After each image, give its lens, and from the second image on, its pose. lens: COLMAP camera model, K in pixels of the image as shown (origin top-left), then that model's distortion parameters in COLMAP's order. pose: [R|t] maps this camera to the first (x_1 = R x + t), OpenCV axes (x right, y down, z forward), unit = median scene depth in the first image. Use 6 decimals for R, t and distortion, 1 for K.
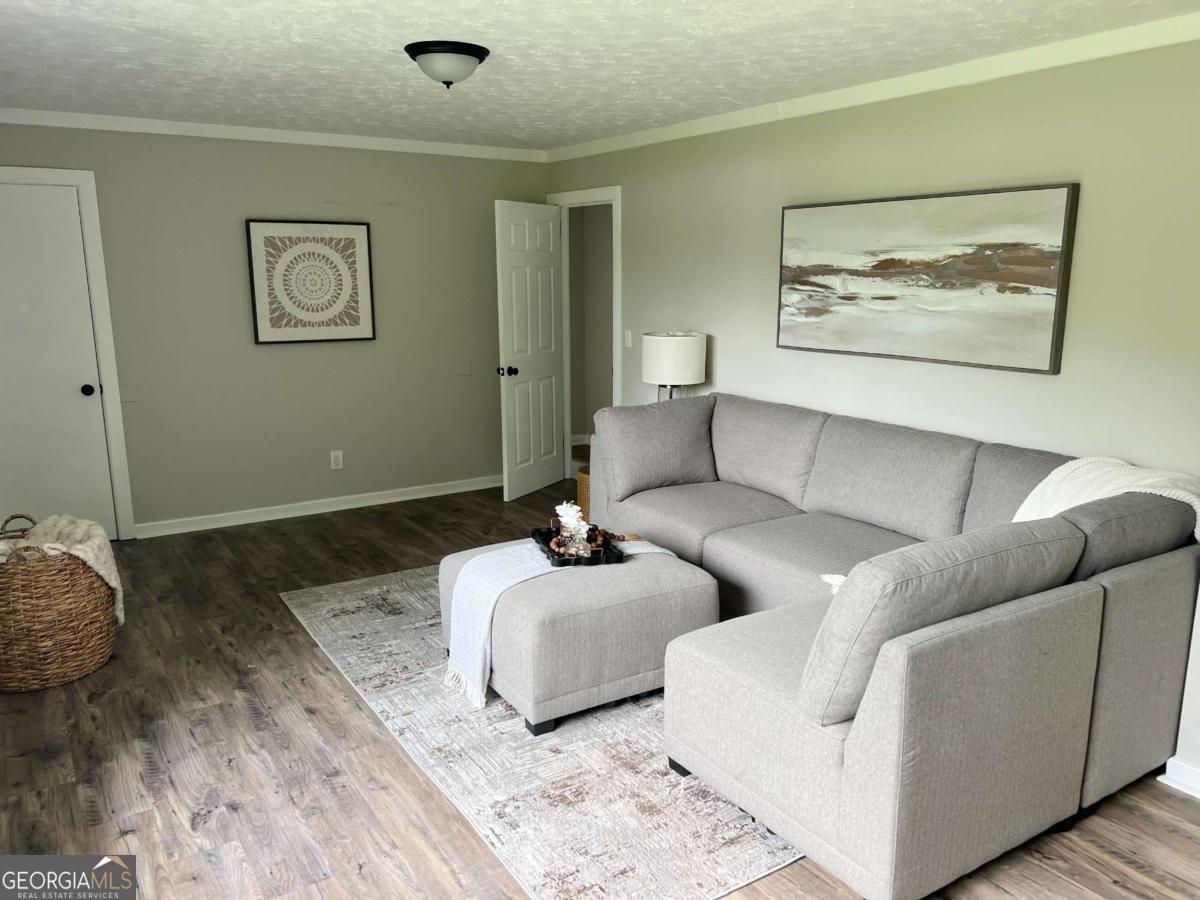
lens RADIAL K [[906.5, 0, 600.2], [0, 906.5, 457.5], [0, 0, 1]] dist [0.056781, -0.059992]
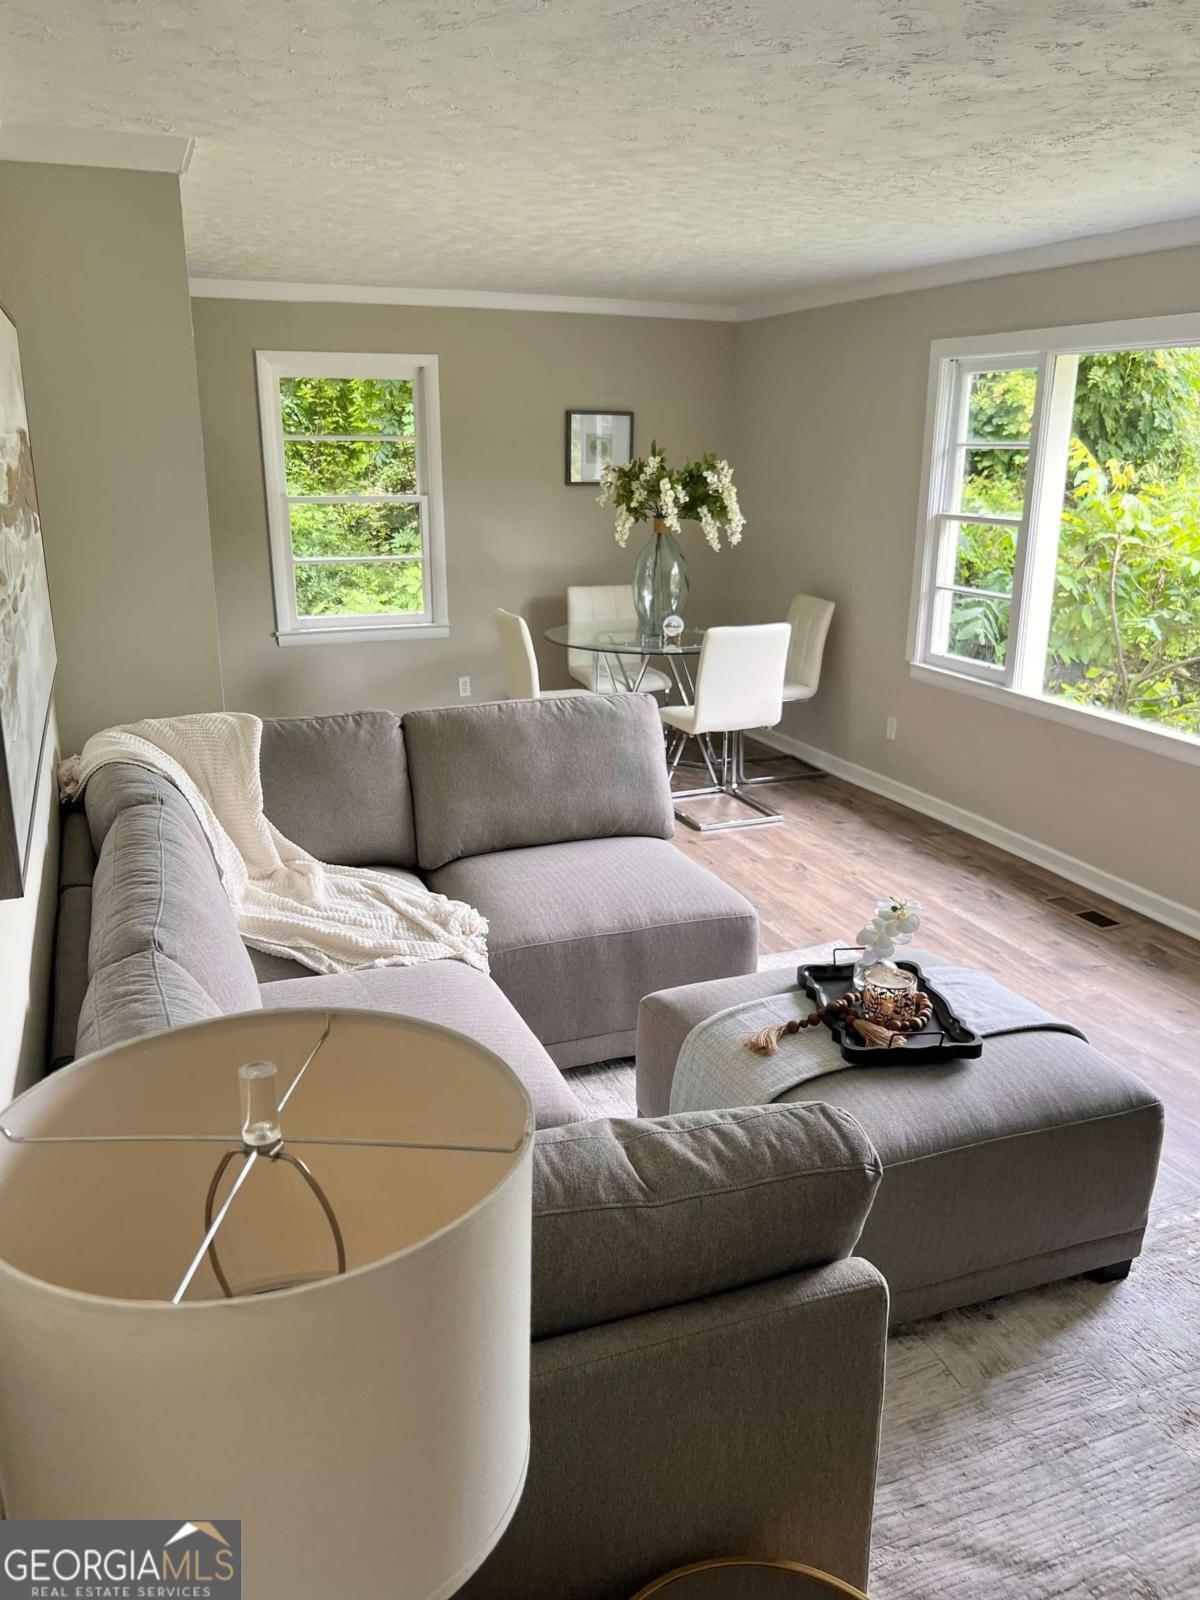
lens RADIAL K [[1219.7, 0, 597.8], [0, 1219.7, 828.9], [0, 0, 1]] dist [0.052506, -0.056588]
pose [[-0.980115, -0.073801, 0.184195, 0.009384], [0.025052, 0.874813, 0.483812, -0.332212], [-0.196842, 0.478806, -0.855569, 1.489787]]
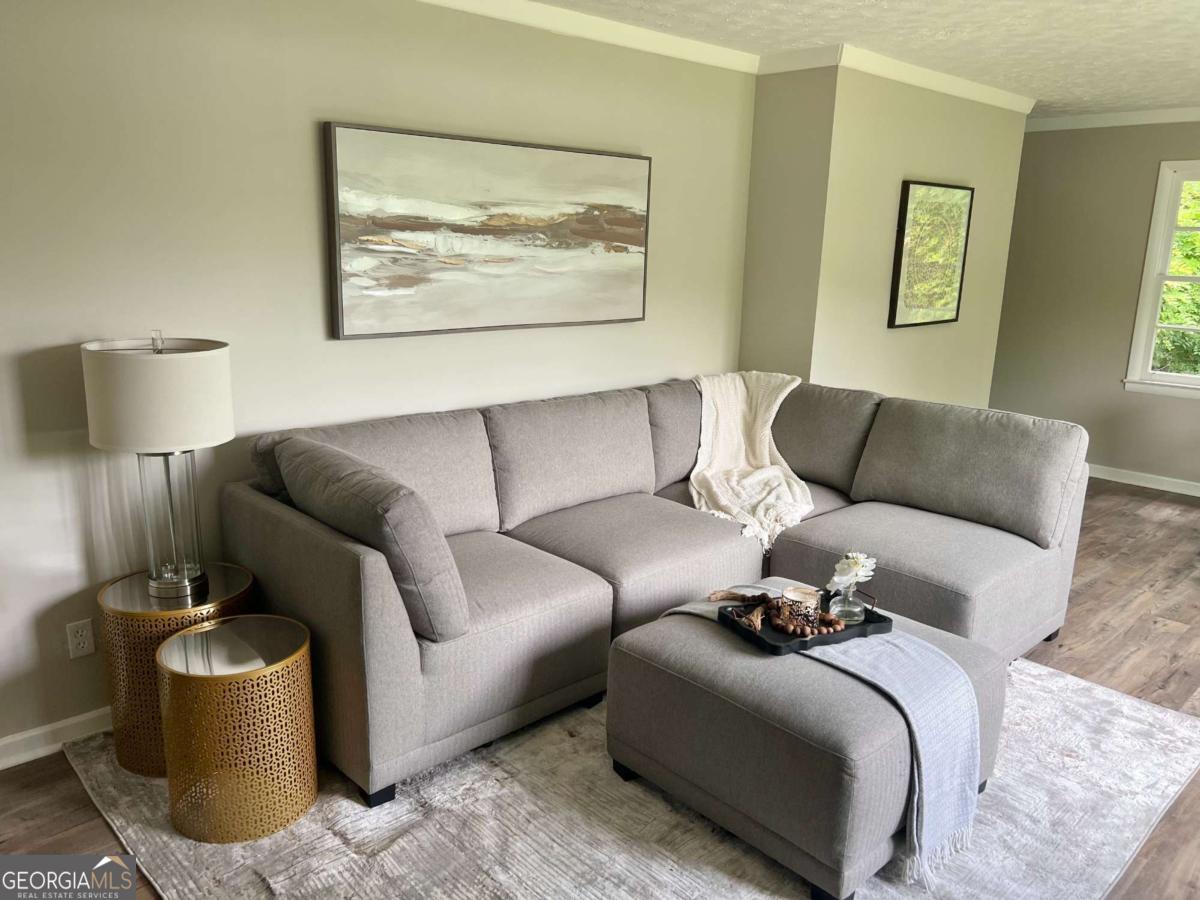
lens RADIAL K [[906.5, 0, 600.2], [0, 906.5, 457.5], [0, 0, 1]] dist [0.056781, -0.059992]
pose [[-0.181057, -0.248034, 0.951681, -0.604313], [0.169388, 0.945349, 0.278610, -0.236741], [-0.968775, 0.211648, -0.129148, 1.131957]]
